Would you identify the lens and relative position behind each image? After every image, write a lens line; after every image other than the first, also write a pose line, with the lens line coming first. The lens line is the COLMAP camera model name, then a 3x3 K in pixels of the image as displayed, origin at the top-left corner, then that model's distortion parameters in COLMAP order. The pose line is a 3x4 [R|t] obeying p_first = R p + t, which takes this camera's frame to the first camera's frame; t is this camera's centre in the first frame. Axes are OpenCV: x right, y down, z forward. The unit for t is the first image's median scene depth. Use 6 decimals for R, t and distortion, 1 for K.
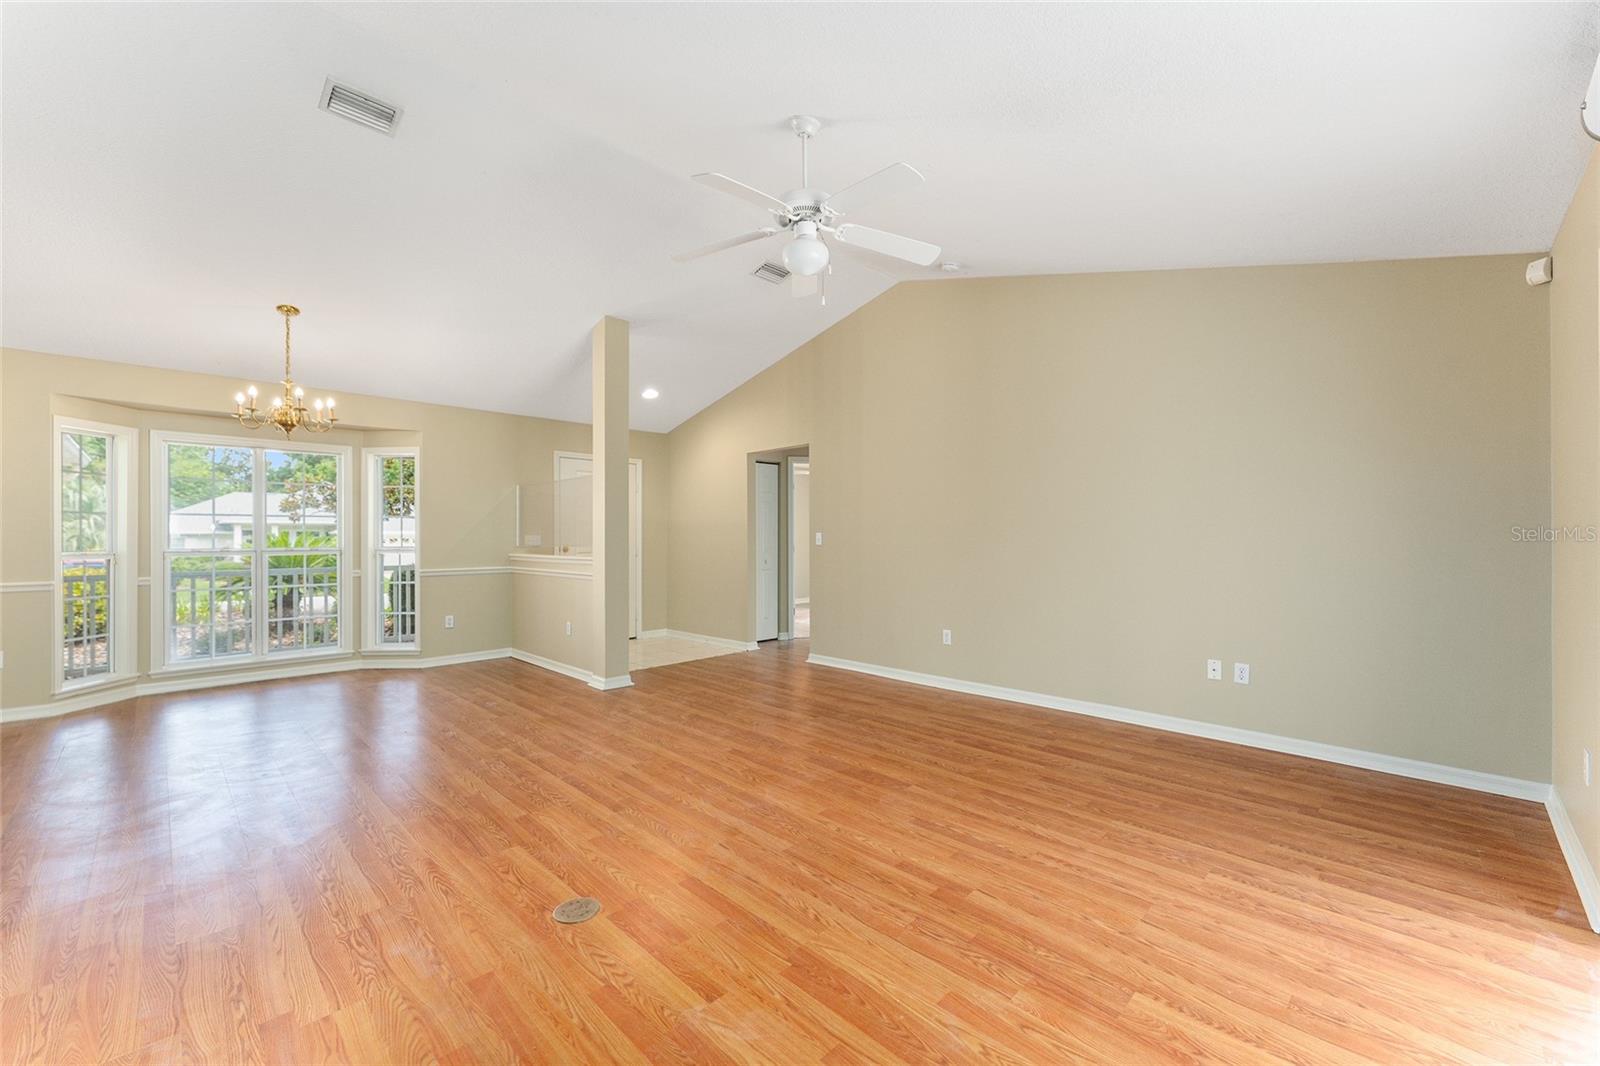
lens RADIAL K [[640.6, 0, 796.9], [0, 640.6, 532.6], [0, 0, 1]] dist [-0.000463, -0.000003]
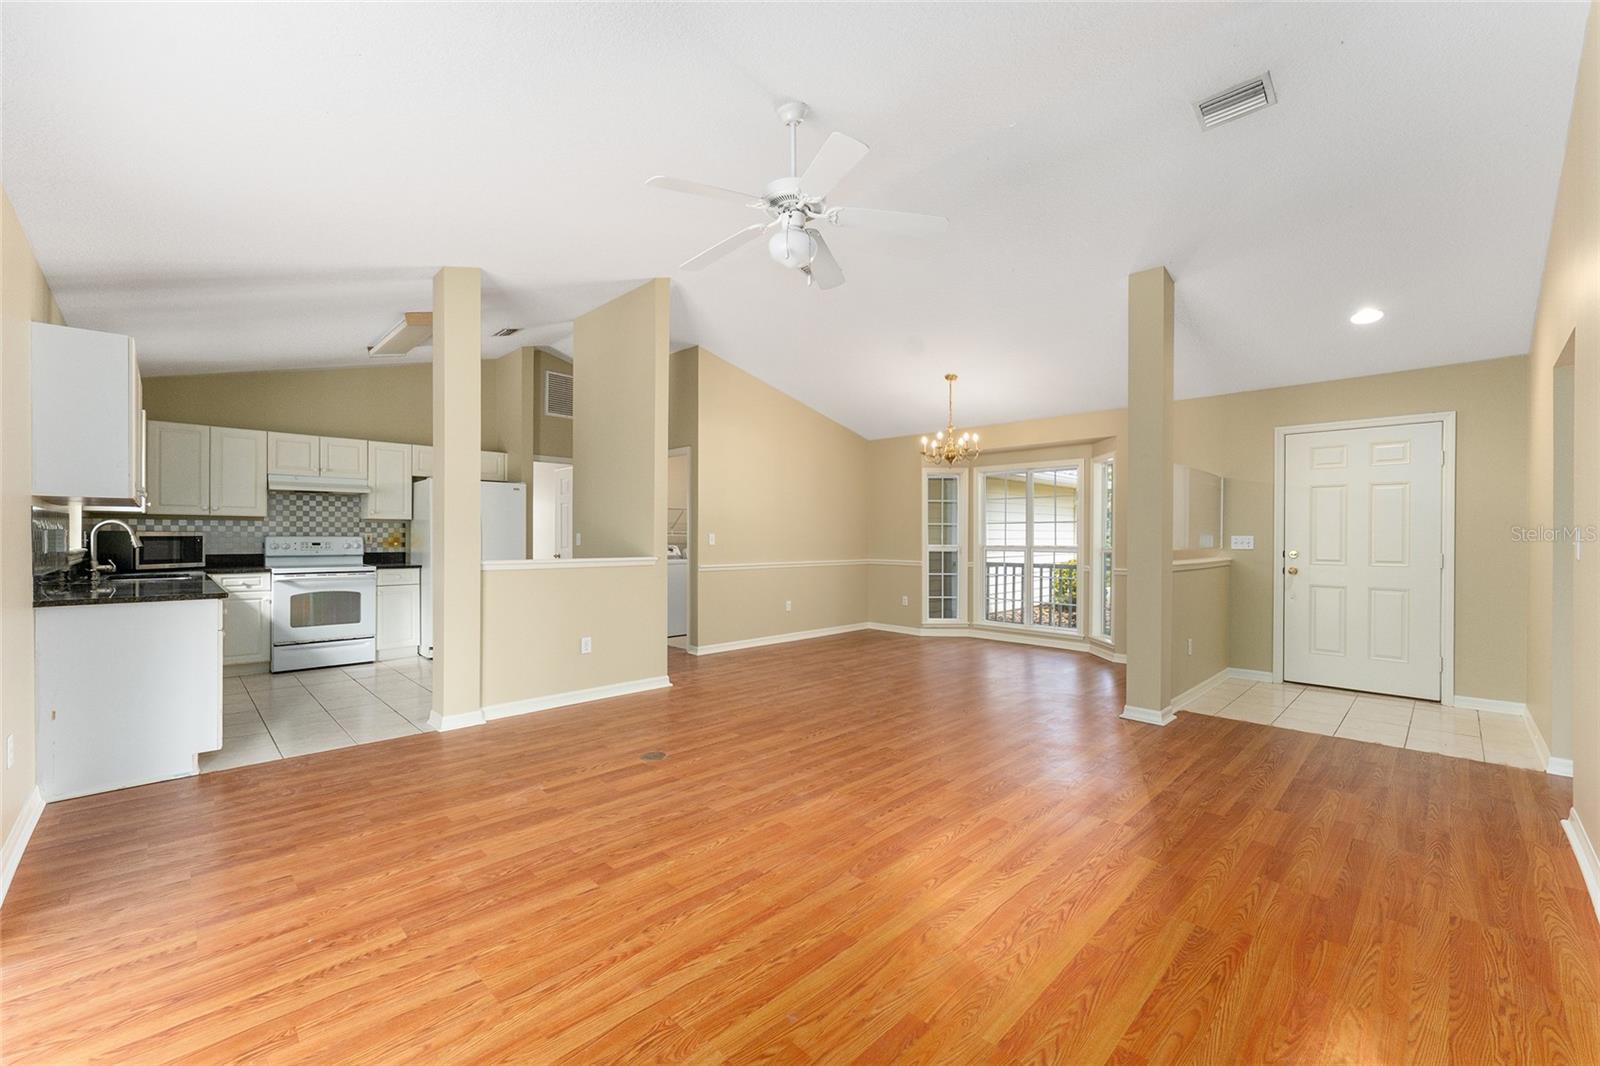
lens RADIAL K [[646.3, 0, 796.5], [0, 646.3, 537.3], [0, 0, 1]] dist [0.000181, -0.000107]
pose [[-0.008752, 0.004038, -0.999954, 0.992530], [0.002673, 0.999988, 0.004015, 0.002219], [0.999958, -0.002638, -0.008763, 1.013070]]
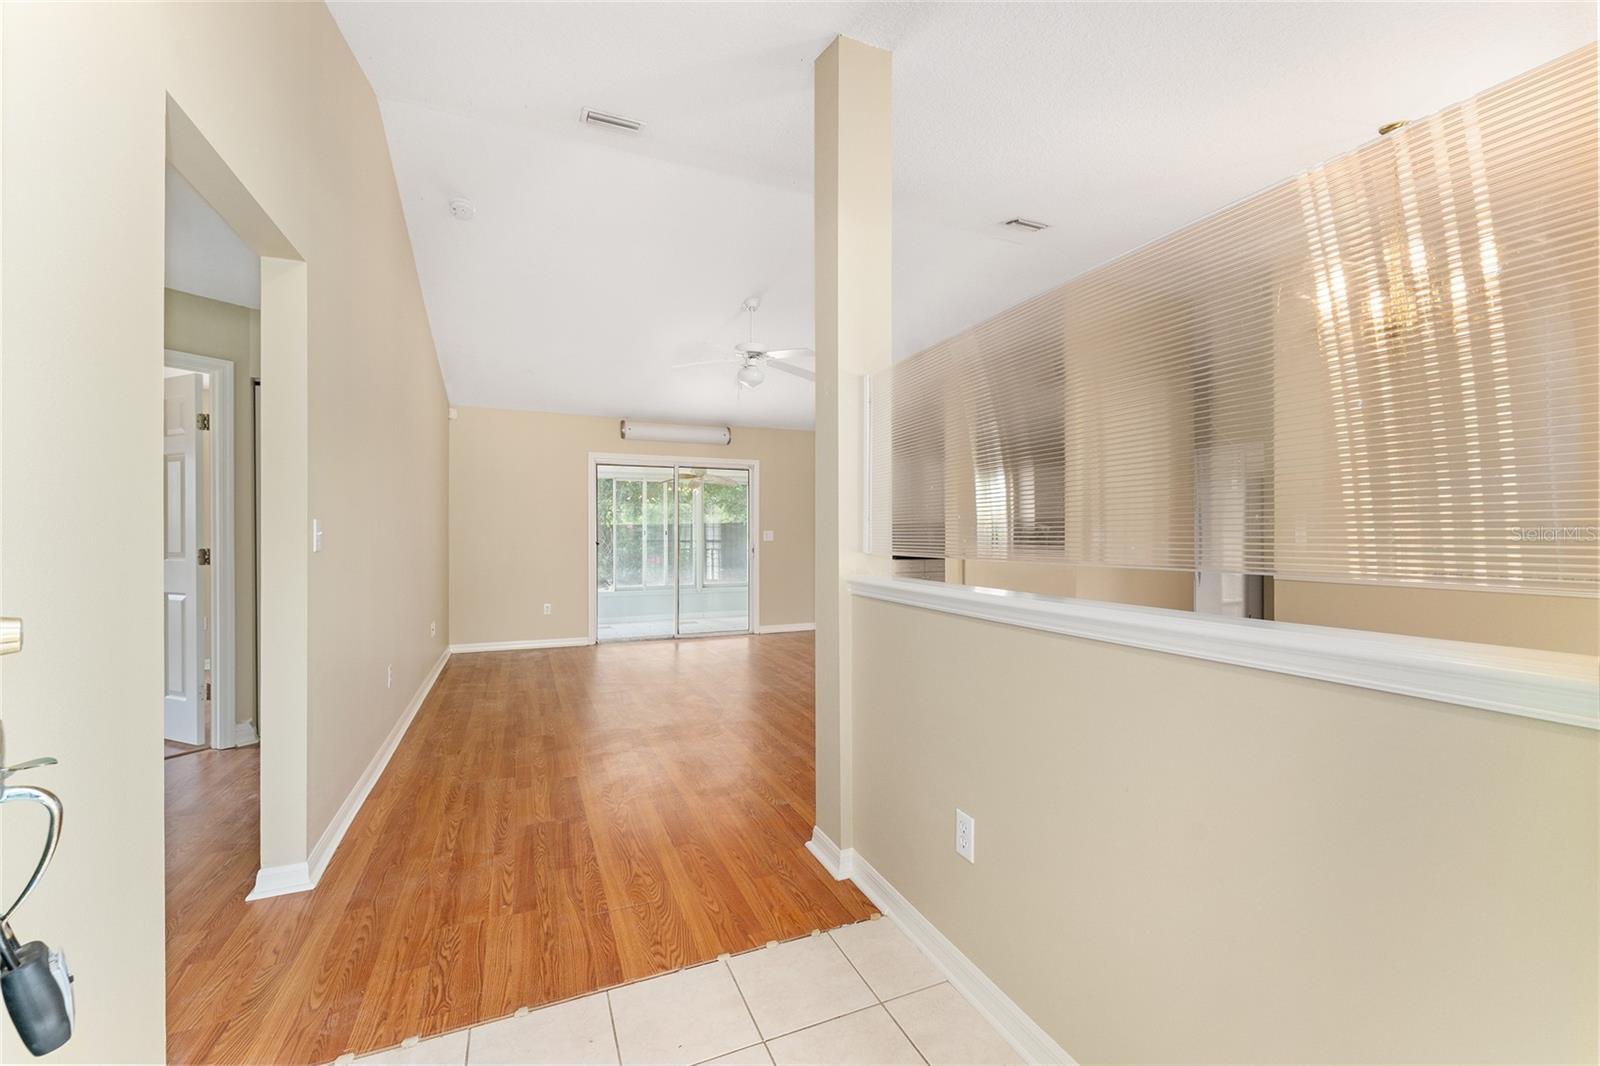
lens RADIAL K [[635.1, 0, 800.0], [0, 635.1, 533.0], [0, 0, 1]] dist [0.000519, 0.000096]
pose [[-0.931491, 0.004651, 0.363734, -0.758921], [0.001578, 0.999961, -0.008745, 0.025513], [-0.363761, -0.007572, -0.931462, 2.612063]]
